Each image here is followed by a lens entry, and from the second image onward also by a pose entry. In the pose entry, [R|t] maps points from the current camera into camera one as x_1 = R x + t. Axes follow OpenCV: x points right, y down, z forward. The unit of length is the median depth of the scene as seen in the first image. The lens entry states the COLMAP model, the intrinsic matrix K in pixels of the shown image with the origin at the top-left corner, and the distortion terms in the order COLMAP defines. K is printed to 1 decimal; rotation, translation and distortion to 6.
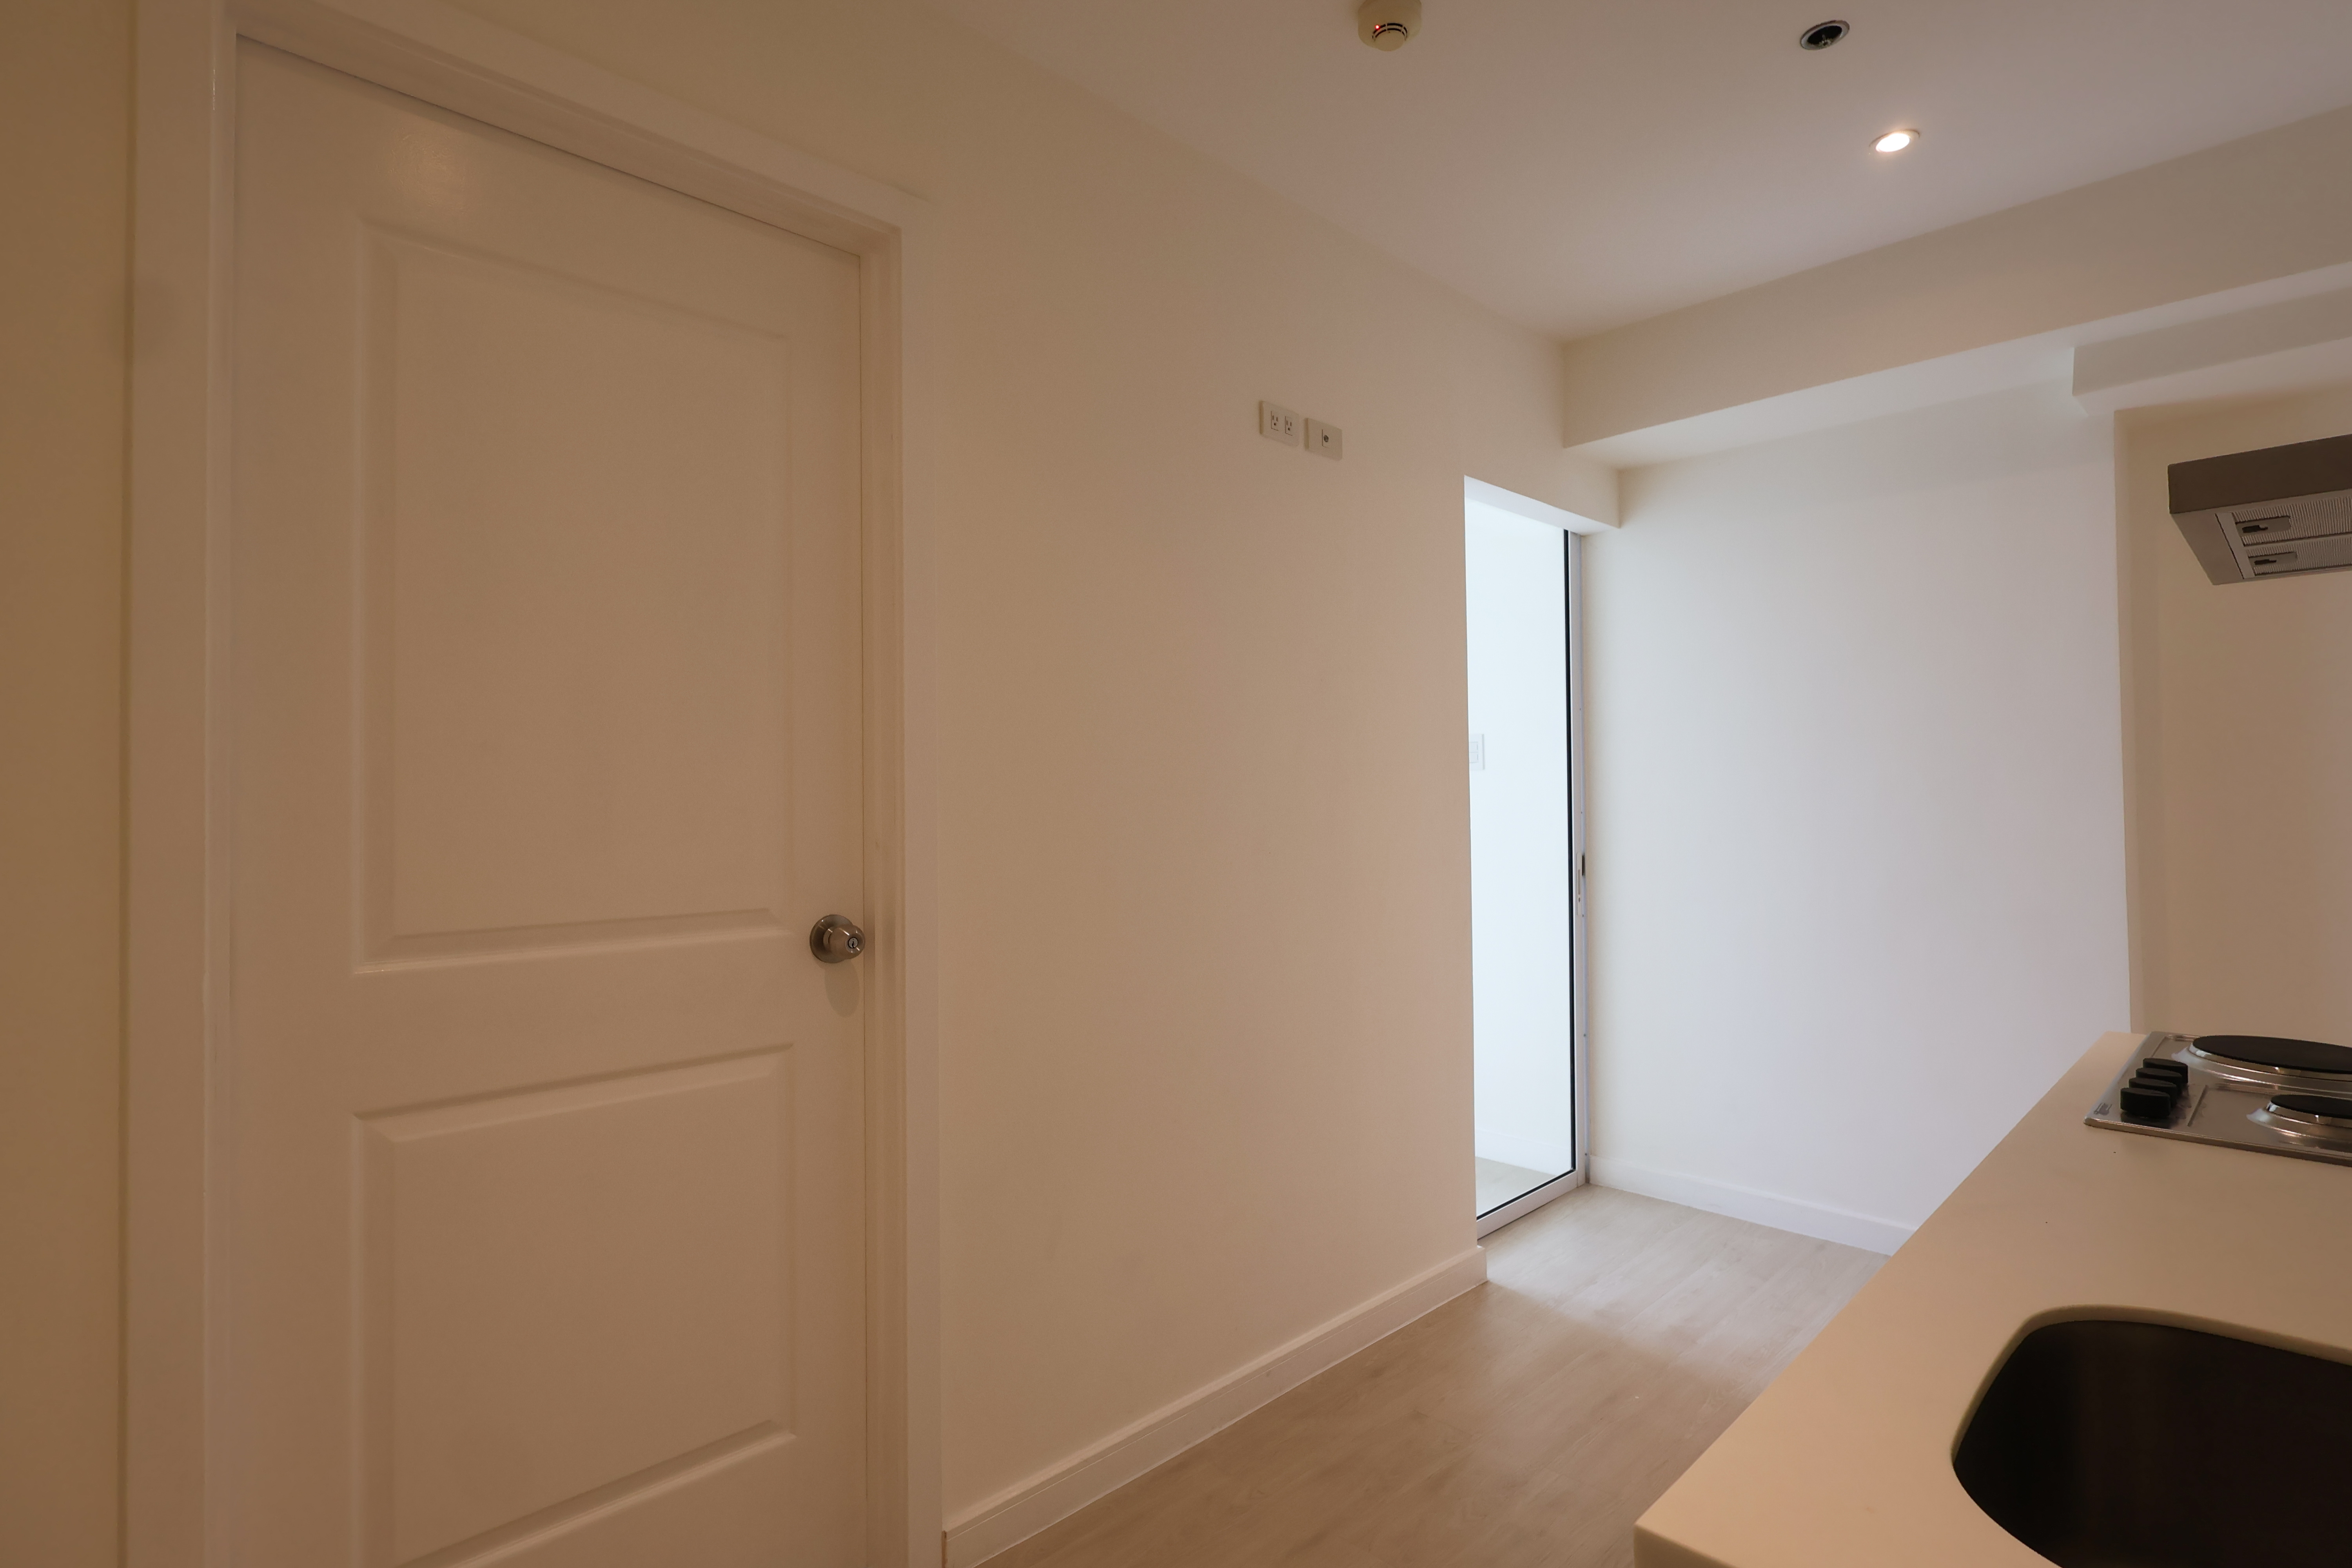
lens RADIAL K [[1153.3, 0, 1169.6], [0, 1153.3, 779.5], [0, 0, 1]] dist [-0.000864, 0.002285]
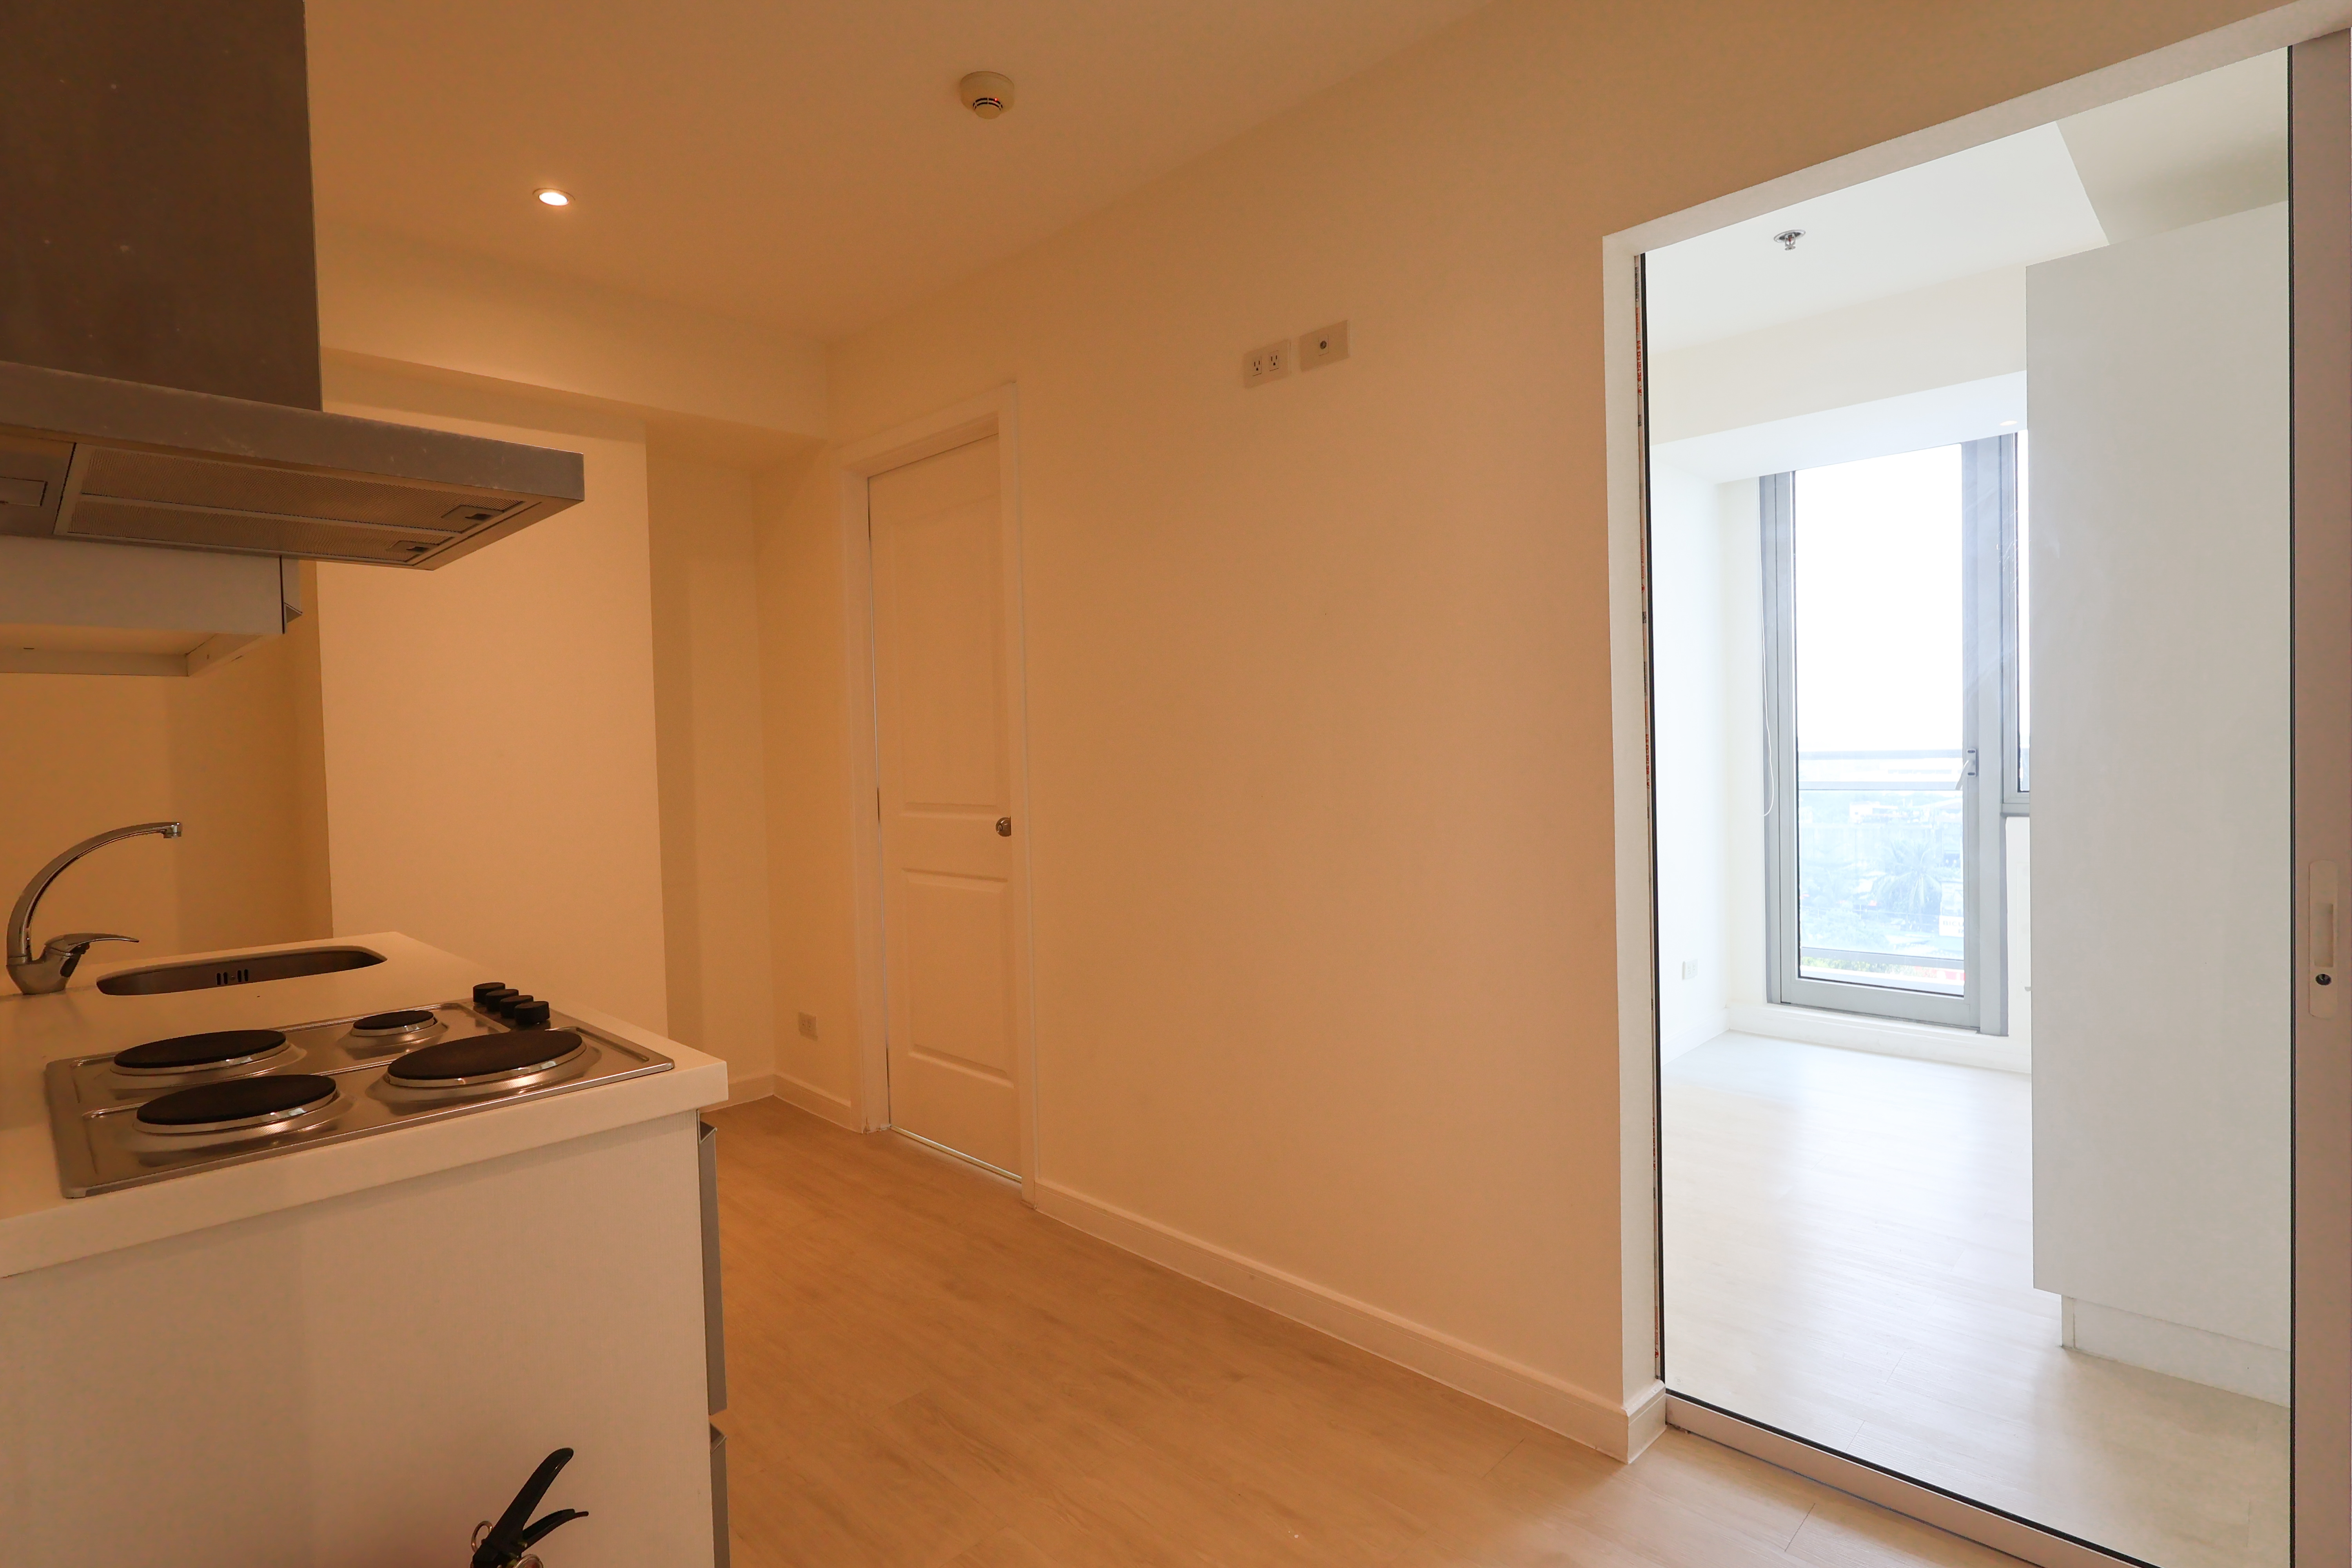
lens RADIAL K [[1153.3, 0, 1169.6], [0, 1153.3, 779.5], [0, 0, 1]] dist [-0.000864, 0.002285]
pose [[0.017881, 0.039022, -0.999078, 1.037531], [0.042569, 0.998302, 0.039754, 0.003861], [0.998934, -0.043240, 0.016190, 0.839582]]
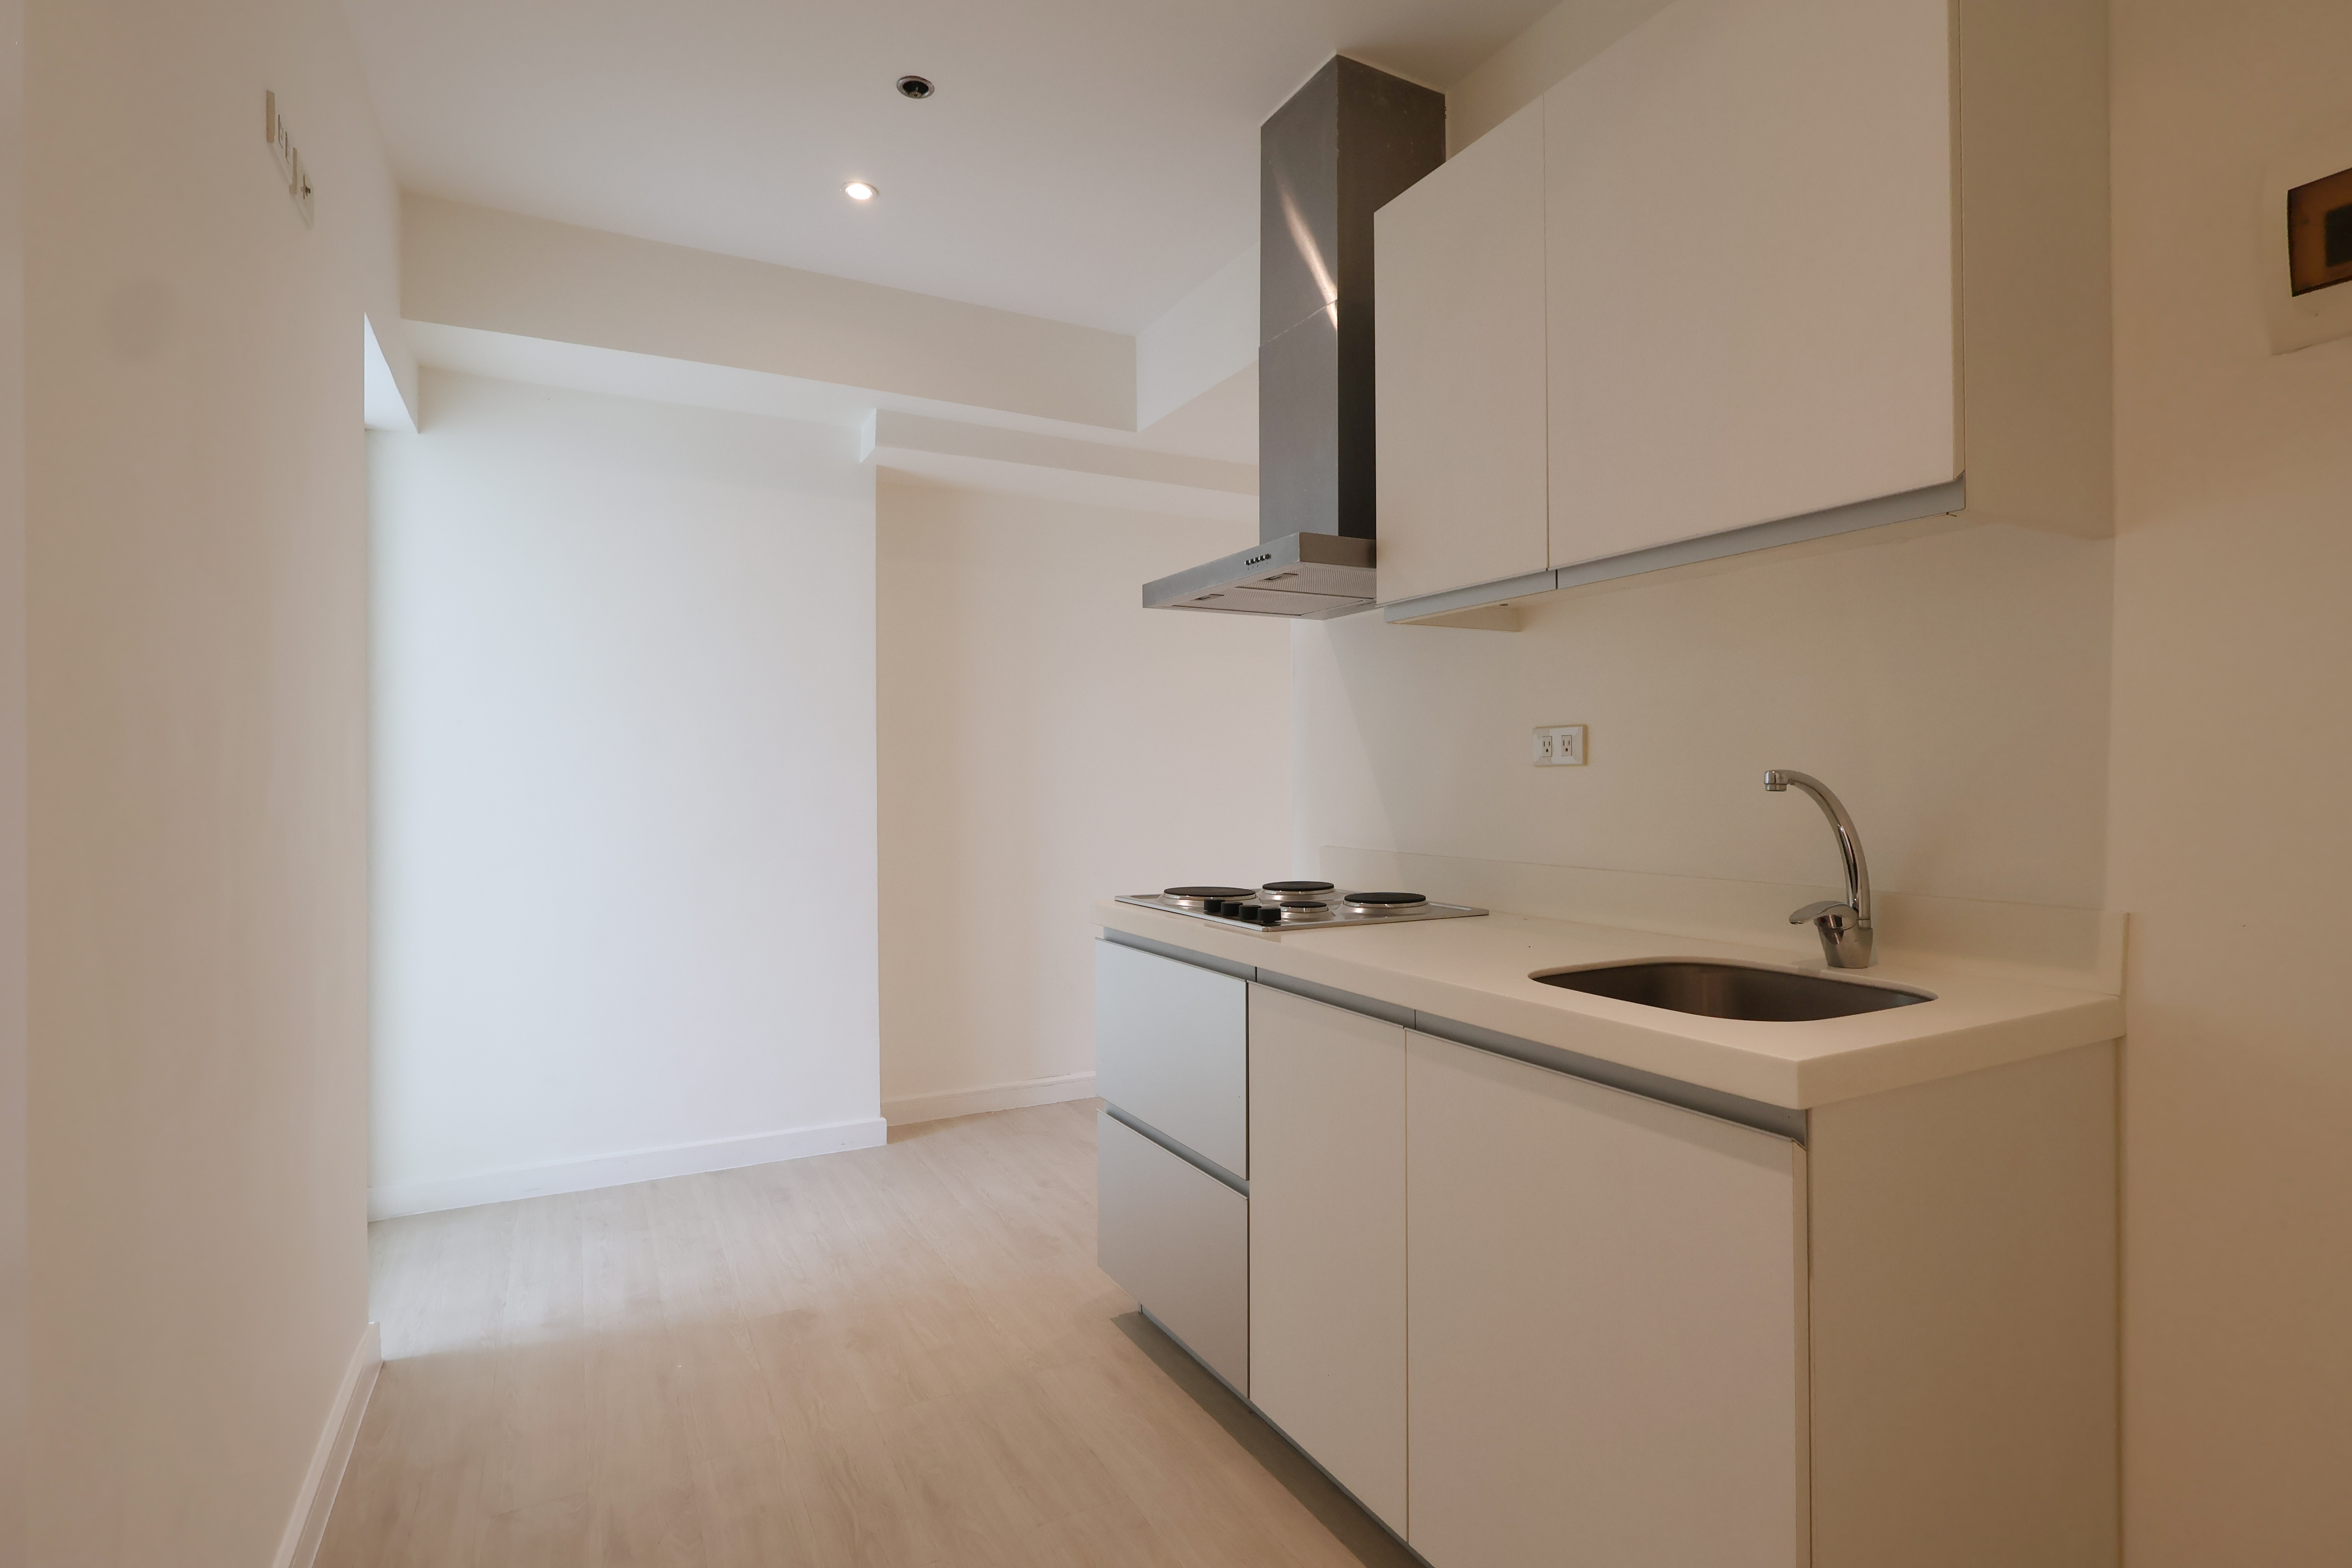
lens RADIAL K [[1153.3, 0, 1169.6], [0, 1153.3, 779.5], [0, 0, 1]] dist [-0.000864, 0.002285]
pose [[0.290016, 0.010372, 0.956966, -0.358086], [-0.014382, 0.999876, -0.006479, 0.046060], [-0.956914, -0.011884, 0.290129, 0.309430]]
